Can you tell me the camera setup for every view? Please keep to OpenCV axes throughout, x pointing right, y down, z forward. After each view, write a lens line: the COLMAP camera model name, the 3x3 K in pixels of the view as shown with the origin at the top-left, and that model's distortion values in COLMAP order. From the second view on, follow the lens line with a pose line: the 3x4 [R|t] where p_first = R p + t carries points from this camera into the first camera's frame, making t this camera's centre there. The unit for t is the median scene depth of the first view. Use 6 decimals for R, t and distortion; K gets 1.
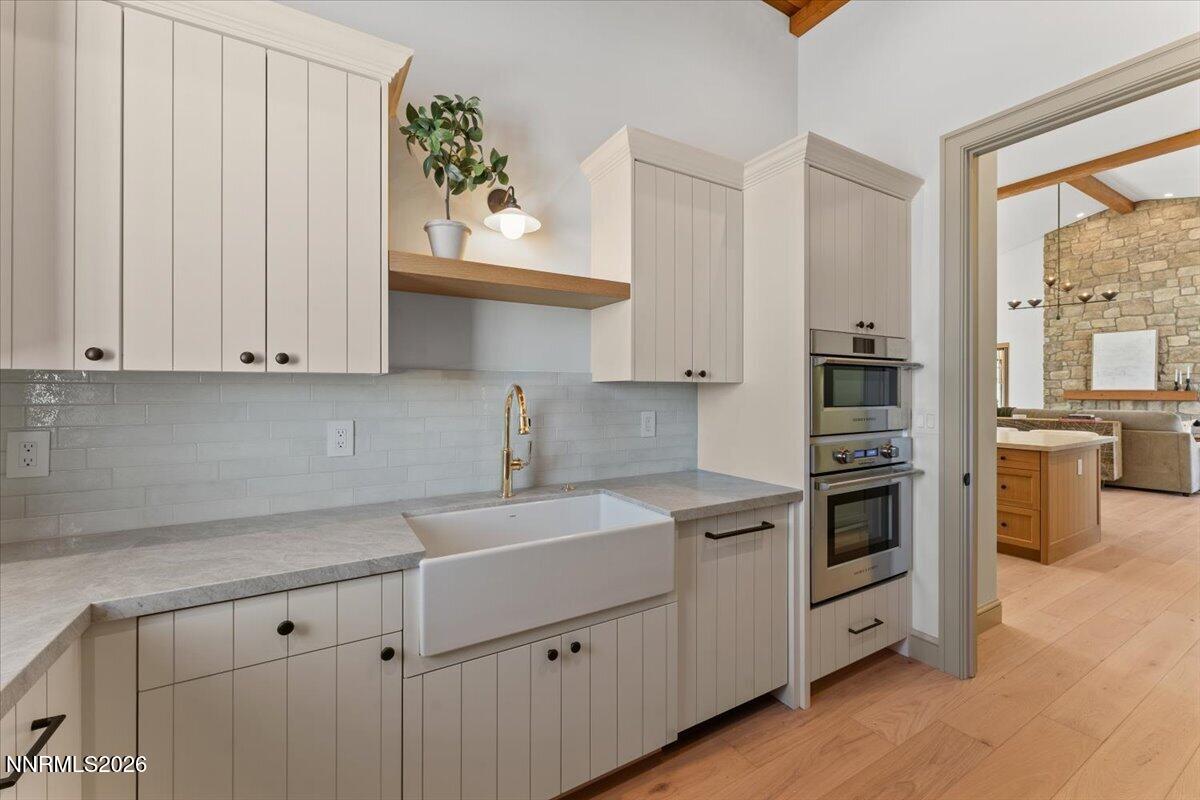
lens RADIAL K [[481.4, 0, 597.3], [0, 481.4, 389.8], [0, 0, 1]] dist [0.000923, -0.000136]
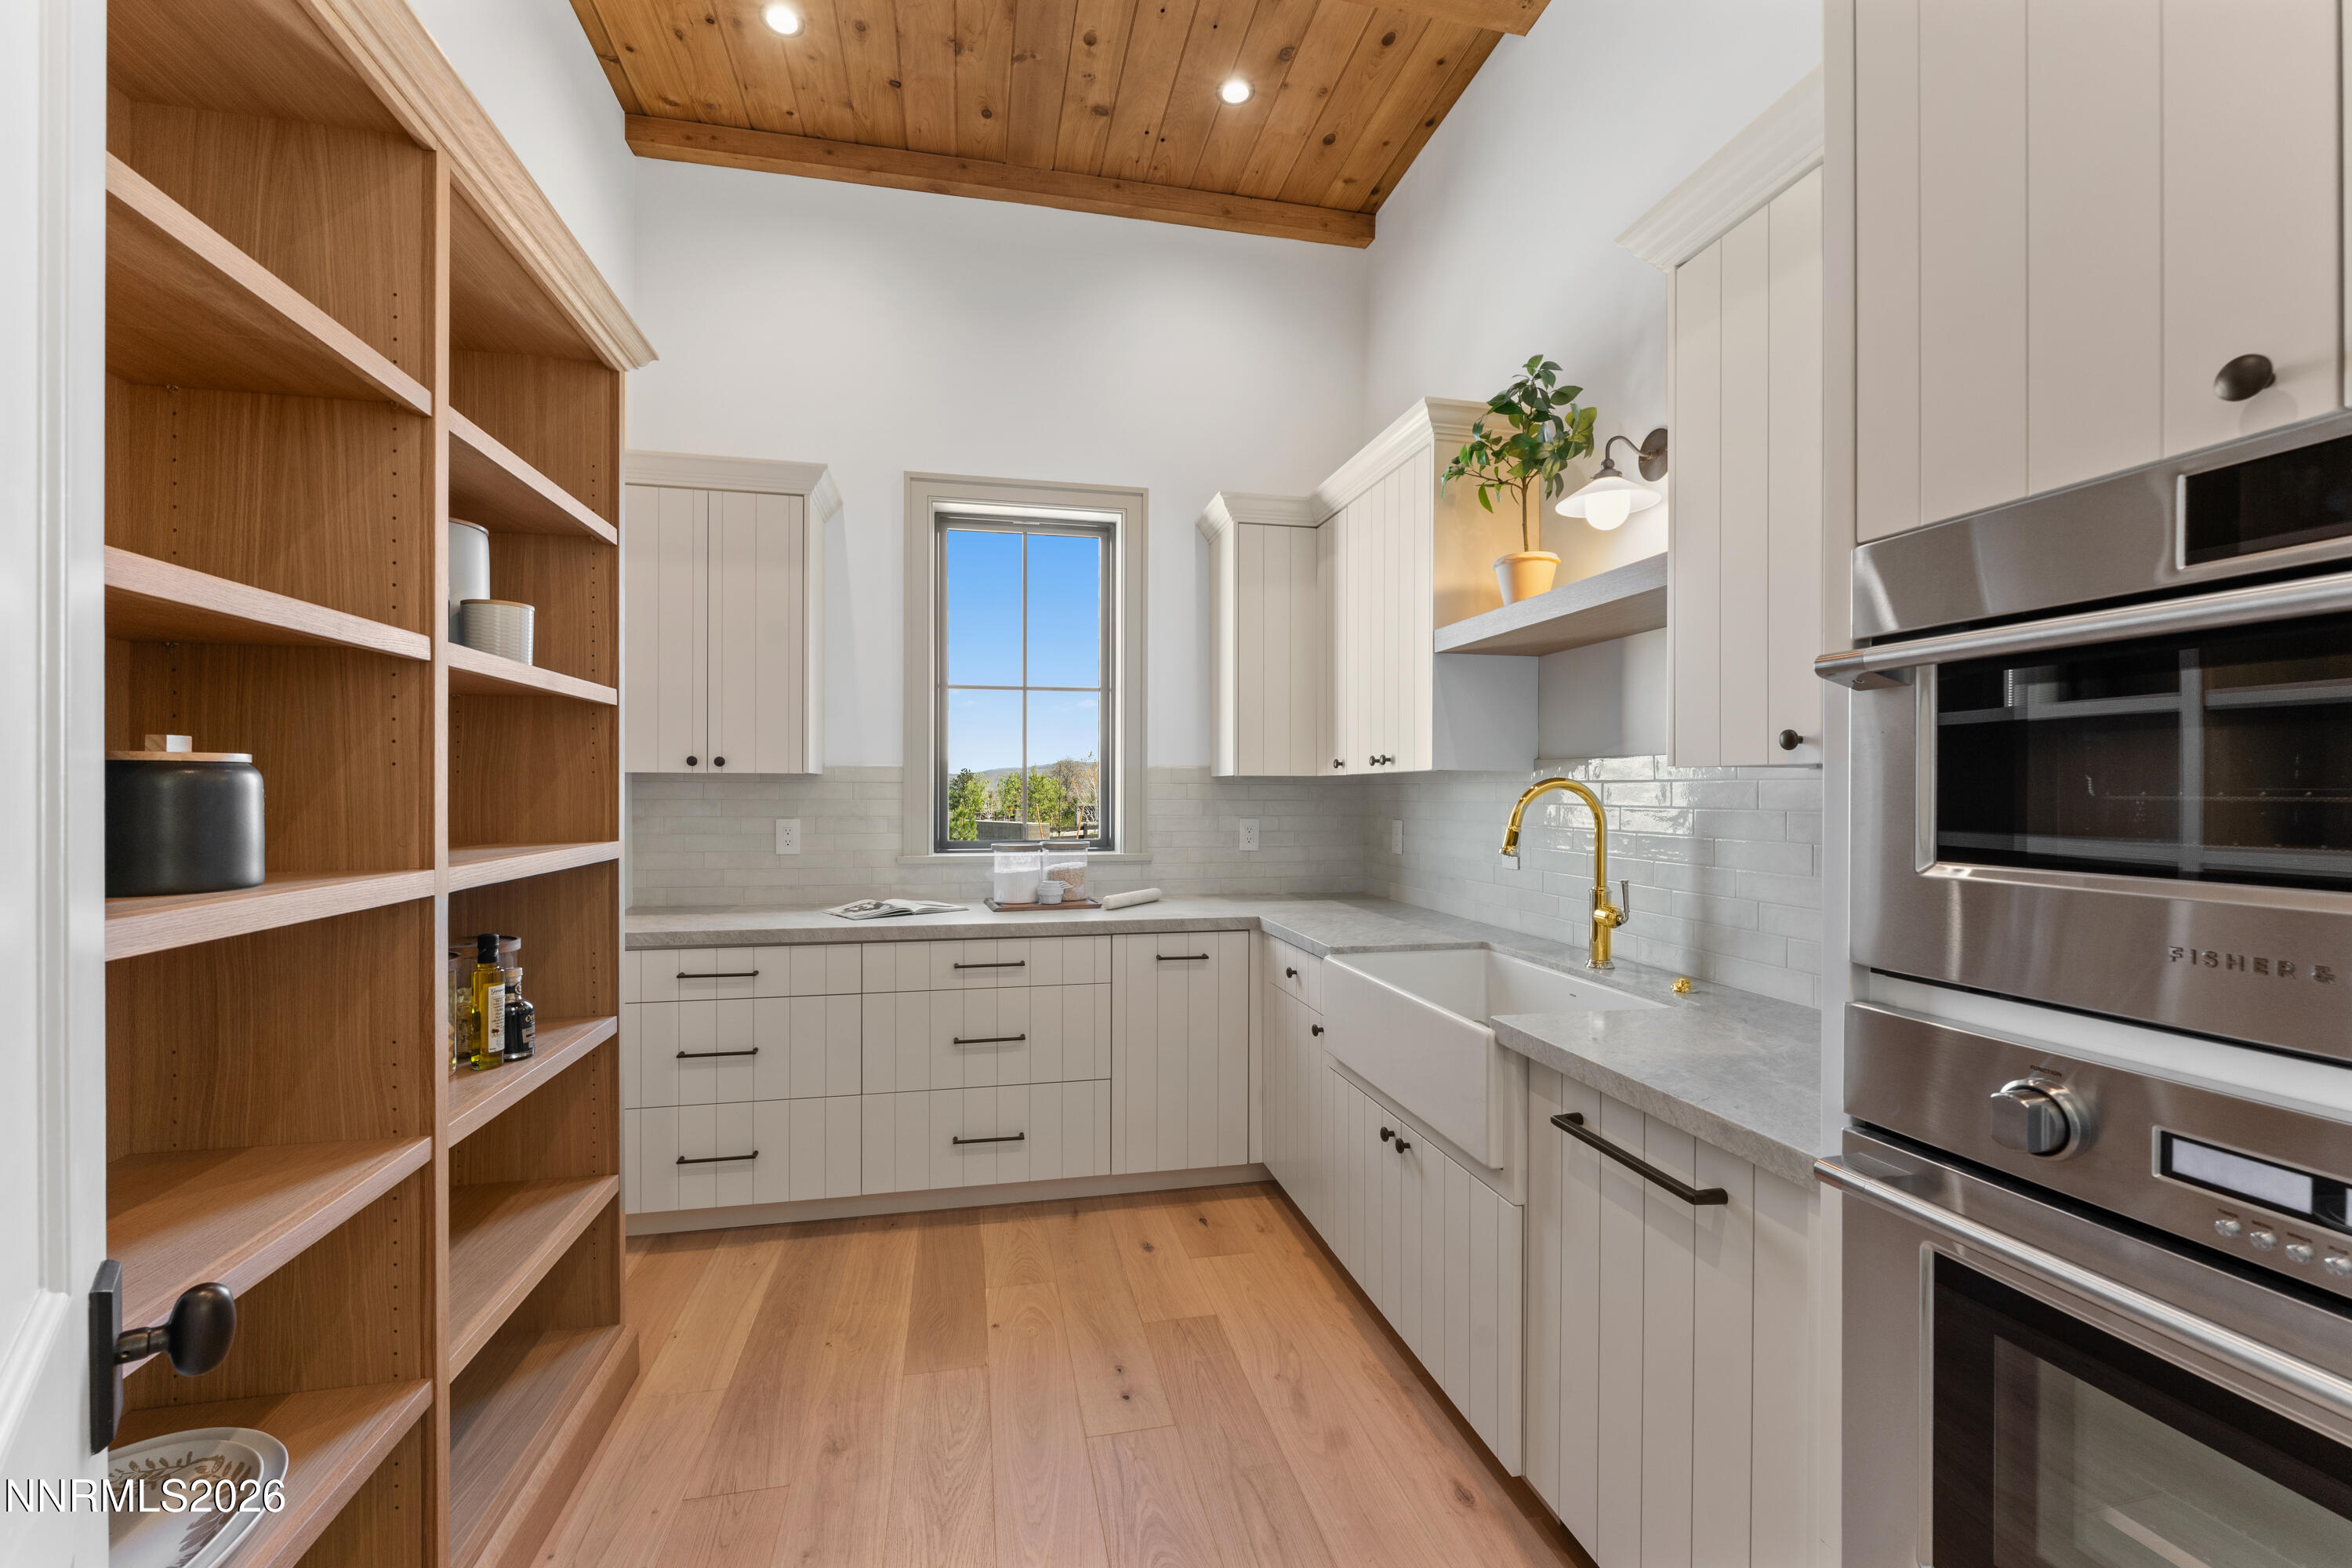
lens RADIAL K [[965.2, 0, 1169.7], [0, 965.2, 795.4], [0, 0, 1]] dist [-0.000460, -0.000009]
pose [[-0.313808, 0.004740, -0.949475, 1.174648], [-0.001727, 0.999983, 0.005563, 0.003241], [0.949485, 0.003385, -0.313795, 0.922169]]
